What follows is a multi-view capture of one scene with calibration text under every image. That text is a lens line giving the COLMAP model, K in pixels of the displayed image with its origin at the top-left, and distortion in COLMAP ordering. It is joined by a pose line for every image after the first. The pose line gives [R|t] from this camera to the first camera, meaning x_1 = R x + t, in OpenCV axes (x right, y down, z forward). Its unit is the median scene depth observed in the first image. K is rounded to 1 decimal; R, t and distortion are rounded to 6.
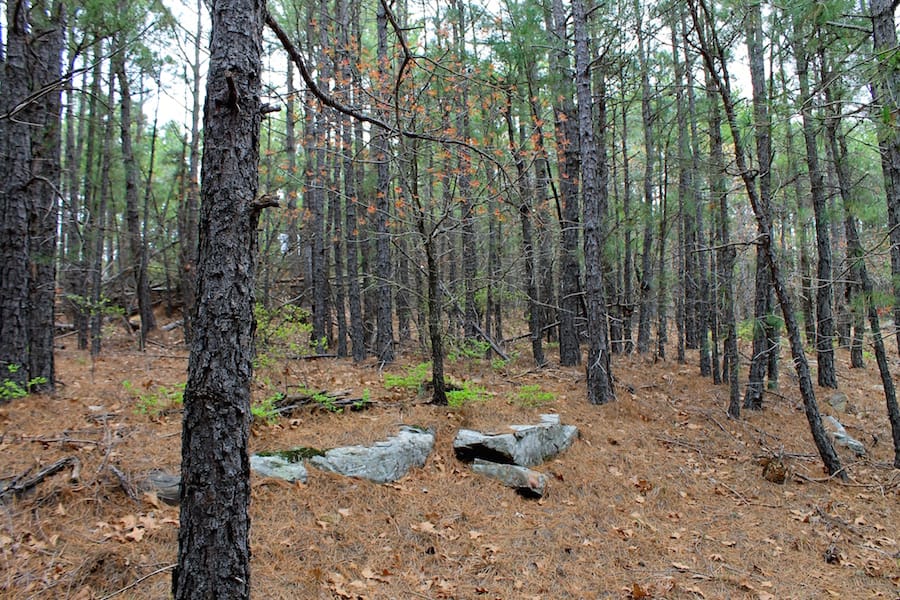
lens RADIAL K [[756.4, 0, 450.0], [0, 756.4, 300.0], [0, 0, 1]] dist [-0.170205, 0.166791]
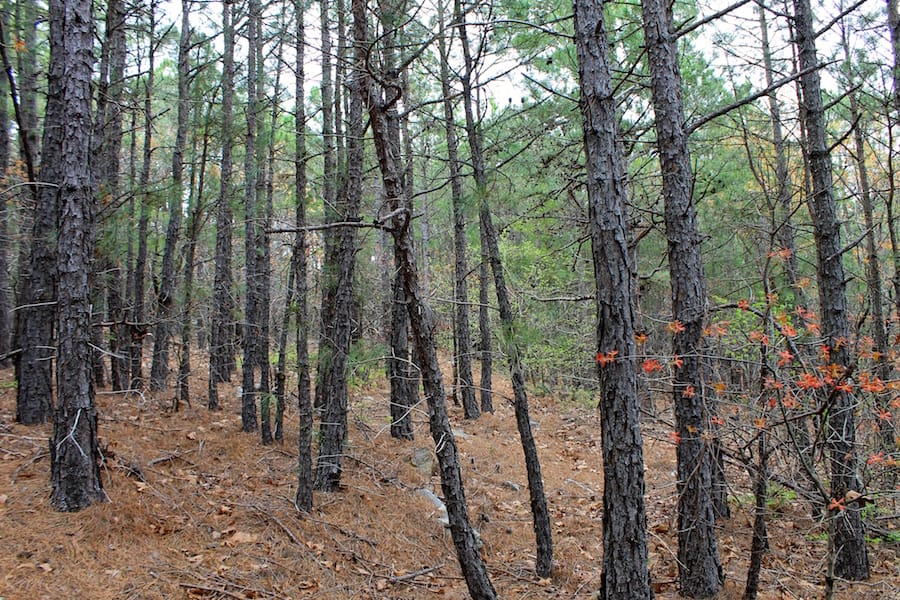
lens RADIAL K [[756.4, 0, 450.0], [0, 756.4, 300.0], [0, 0, 1]] dist [-0.170205, 0.166791]
pose [[0.809781, 0.048265, 0.584744, 0.093963], [-0.035415, 0.998814, -0.033399, -0.004197], [-0.585663, 0.006337, 0.810530, 0.369869]]
